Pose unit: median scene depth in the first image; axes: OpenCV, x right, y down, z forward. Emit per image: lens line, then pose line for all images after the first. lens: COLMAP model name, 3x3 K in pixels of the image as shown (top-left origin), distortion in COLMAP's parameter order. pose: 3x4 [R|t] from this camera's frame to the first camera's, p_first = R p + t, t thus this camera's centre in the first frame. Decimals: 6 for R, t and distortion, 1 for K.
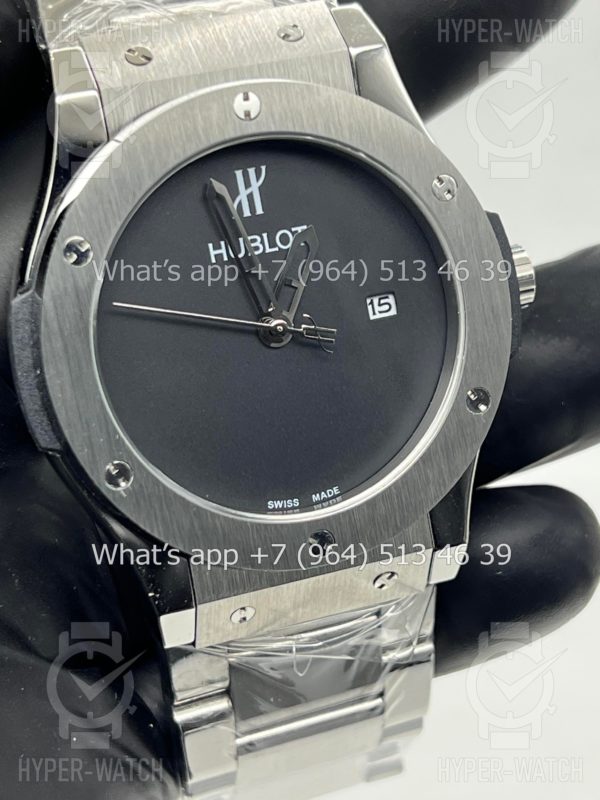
lens RADIAL K [[1919.6, 0, 302.9], [0, 1919.6, 391.8], [0, 0, 1]] dist [0.254761, 0.000000]
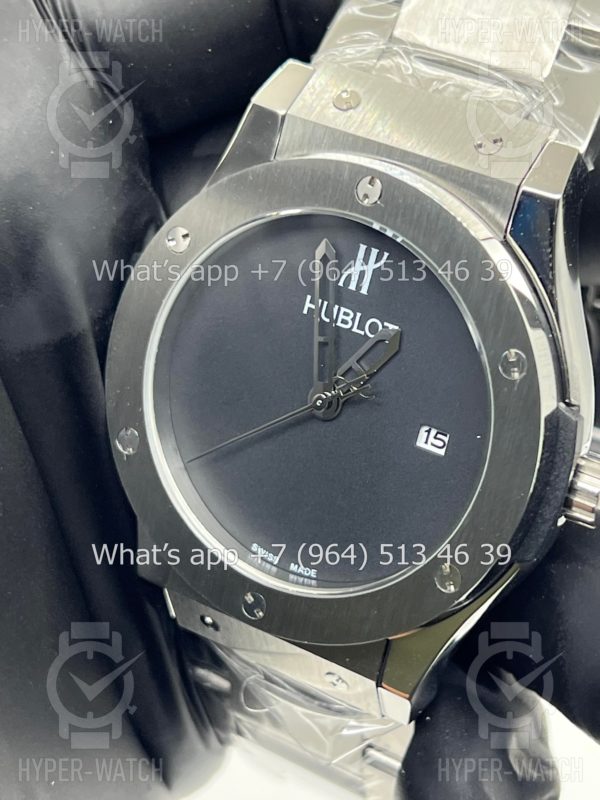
lens RADIAL K [[1919.6, 0, 295.1], [0, 1919.6, 401.3], [0, 0, 1]] dist [0.254761, 0.000000]
pose [[0.620976, 0.505170, -0.599327, 0.574348], [-0.434051, 0.858297, 0.273724, -0.299397], [0.652678, 0.090163, 0.752251, 0.238950]]
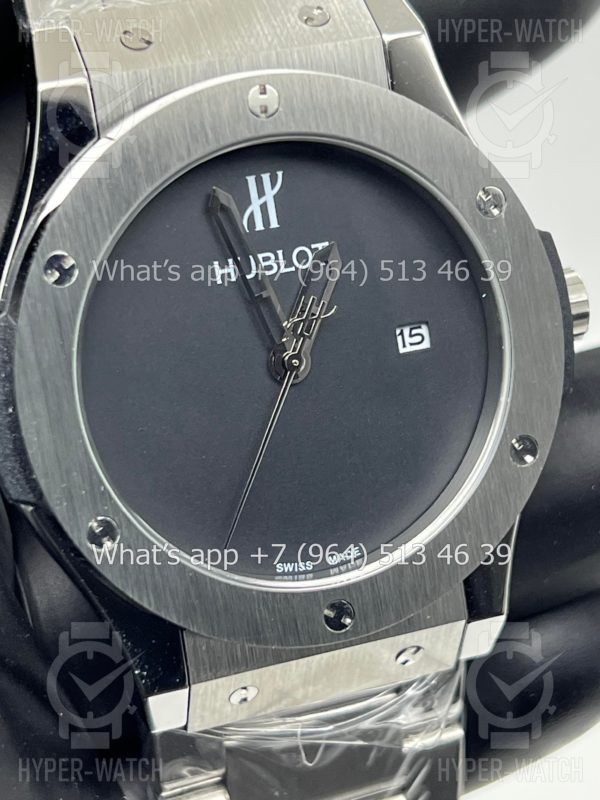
lens RADIAL K [[1902.4, 0, 296.7], [0, 1902.4, 397.0], [0, 0, 1]] dist [0.218740, 0.000000]
pose [[0.999701, 0.021125, 0.012331, -0.021372], [-0.021218, 0.999746, 0.007535, -0.023883], [-0.012169, -0.007794, 0.999896, 0.154550]]
